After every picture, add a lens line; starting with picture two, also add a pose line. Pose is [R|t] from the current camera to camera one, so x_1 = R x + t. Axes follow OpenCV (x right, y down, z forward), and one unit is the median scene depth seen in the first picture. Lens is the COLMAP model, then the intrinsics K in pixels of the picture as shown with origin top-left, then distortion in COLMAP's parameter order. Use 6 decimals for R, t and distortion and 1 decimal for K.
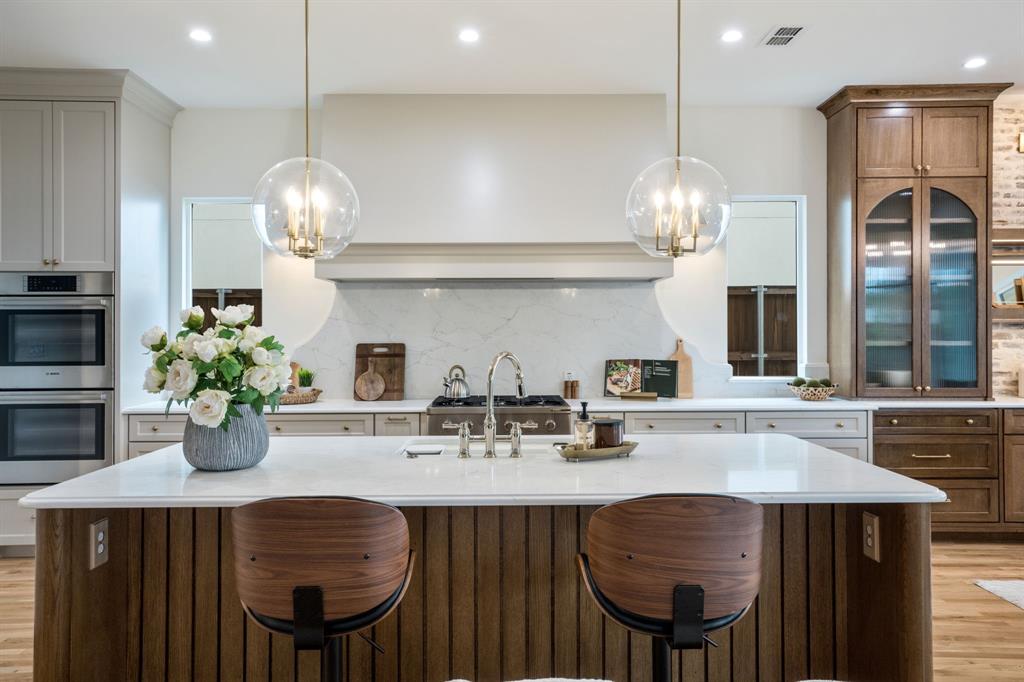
lens RADIAL K [[711.3, 0, 502.0], [0, 711.3, 332.2], [0, 0, 1]] dist [0.005510, 0.015909]
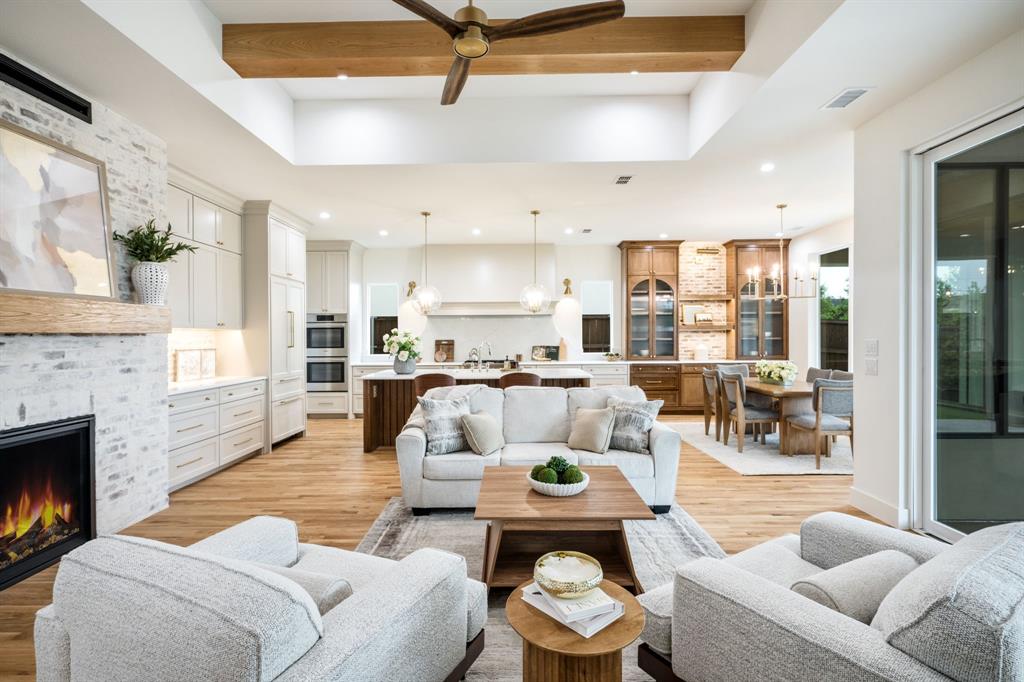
lens RADIAL K [[470.8, 0, 515.3], [0, 470.8, 339.9], [0, 0, 1]] dist [-0.015516, 0.003958]
pose [[0.999993, -0.003277, -0.001523, 0.089585], [0.003291, 0.999950, 0.009411, 0.000794], [0.001492, -0.009416, 0.999955, -0.717349]]
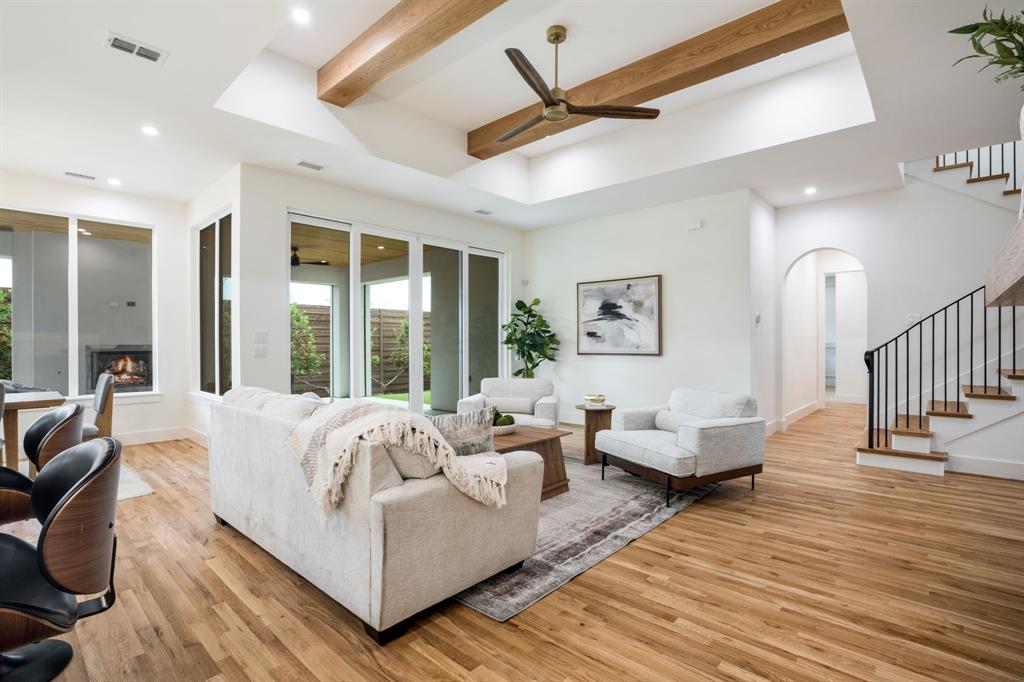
lens RADIAL K [[470.8, 0, 506.5], [0, 470.8, 346.5], [0, 0, 1]] dist [-0.015516, 0.003958]
pose [[-0.733810, -0.003275, 0.679346, -0.419359], [-0.001013, 0.999993, 0.003727, 0.036760], [-0.679353, 0.002046, -0.733808, 0.429155]]
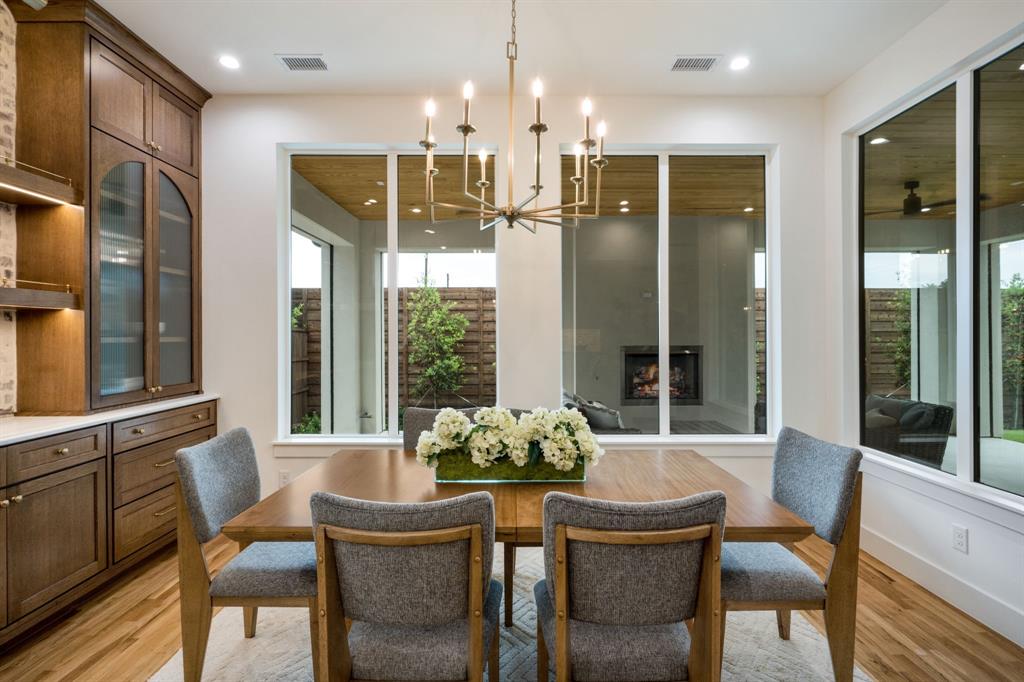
lens RADIAL K [[470.8, 0, 508.8], [0, 470.8, 344.7], [0, 0, 1]] dist [-0.015516, 0.003958]
pose [[0.005240, -0.016536, 0.999850, 0.396798], [-0.001048, 0.999863, 0.016541, 0.010254], [-0.999986, -0.001134, 0.005222, 0.549233]]
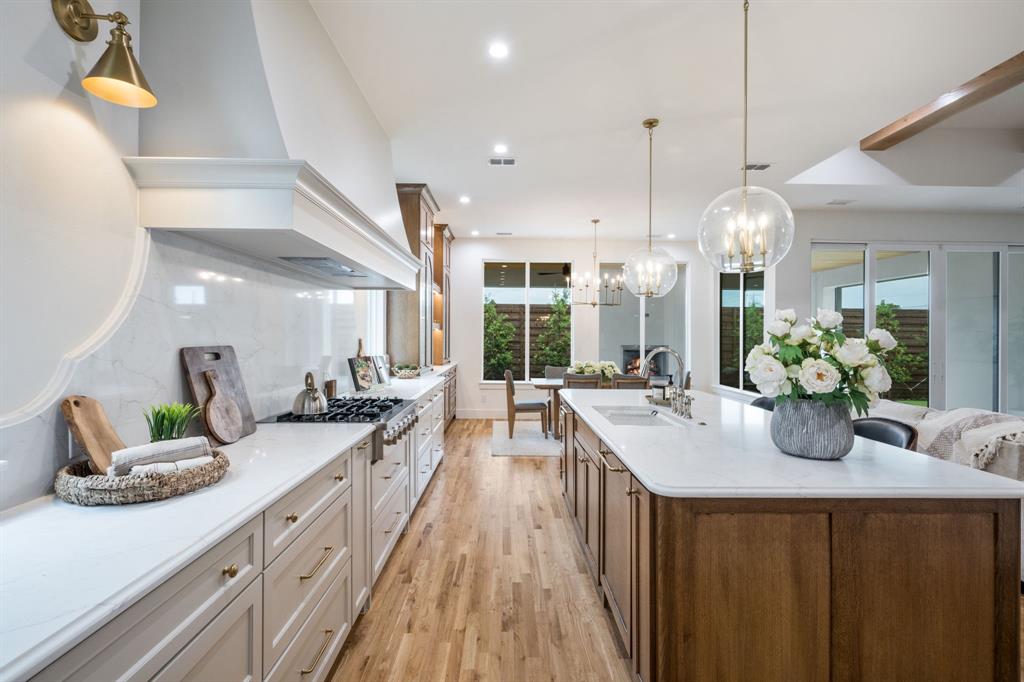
lens RADIAL K [[470.8, 0, 518.2], [0, 470.8, 337.7], [0, 0, 1]] dist [-0.015516, 0.003958]
pose [[-0.031175, -0.001170, 0.999513, -0.586958], [-0.009817, 0.999951, 0.000864, 0.002405], [-0.999466, -0.009785, -0.031185, 0.820099]]
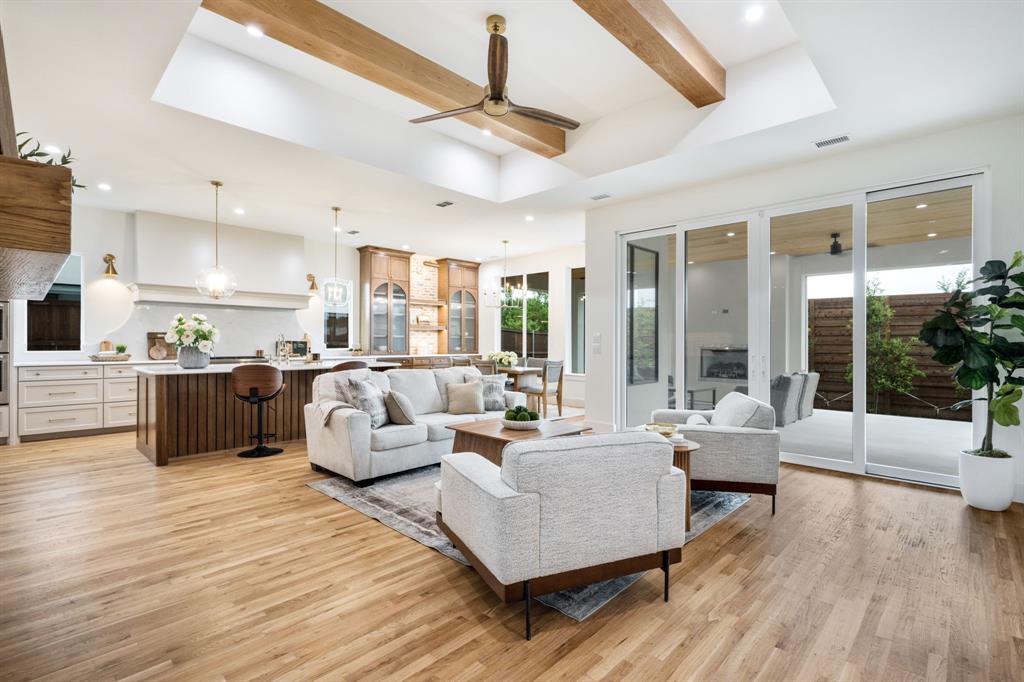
lens RADIAL K [[470.8, 0, 515.4], [0, 470.8, 345.4], [0, 0, 1]] dist [-0.015516, 0.003958]
pose [[0.683673, 0.000971, 0.729788, -0.478264], [-0.009013, 0.999934, 0.007113, 0.036047], [-0.729733, -0.011441, 0.683636, -0.709311]]
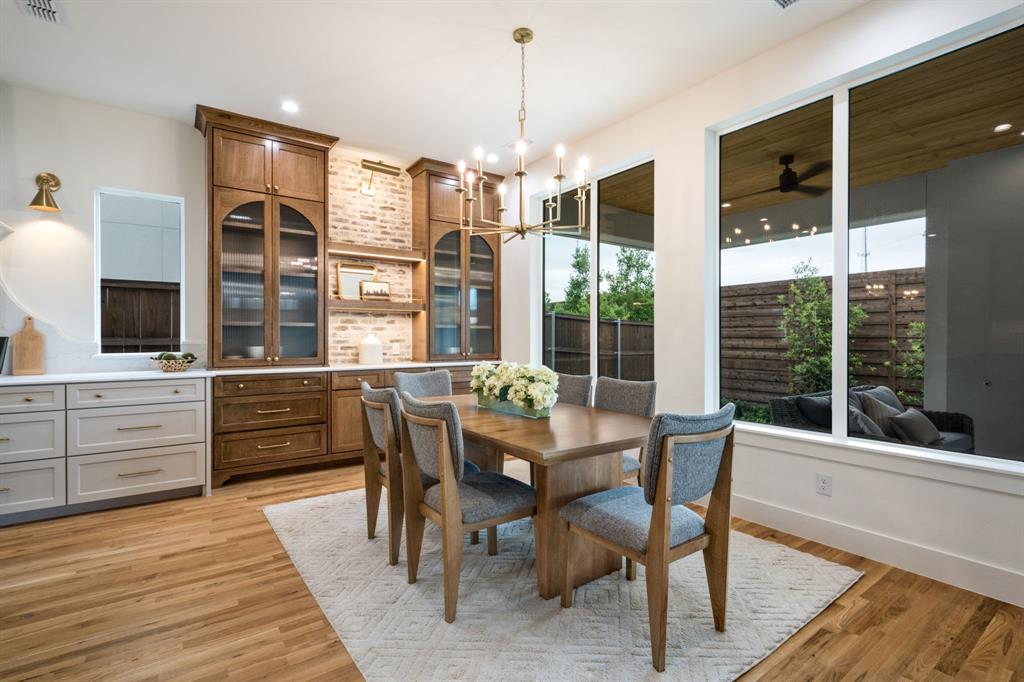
lens RADIAL K [[470.8, 0, 498.0], [0, 470.8, 340.5], [0, 0, 1]] dist [-0.015516, 0.003958]
pose [[0.823228, -0.001748, 0.567708, 0.440843], [-0.001173, 0.999988, 0.004779, 0.041006], [-0.567709, -0.004600, 0.823216, 0.073612]]
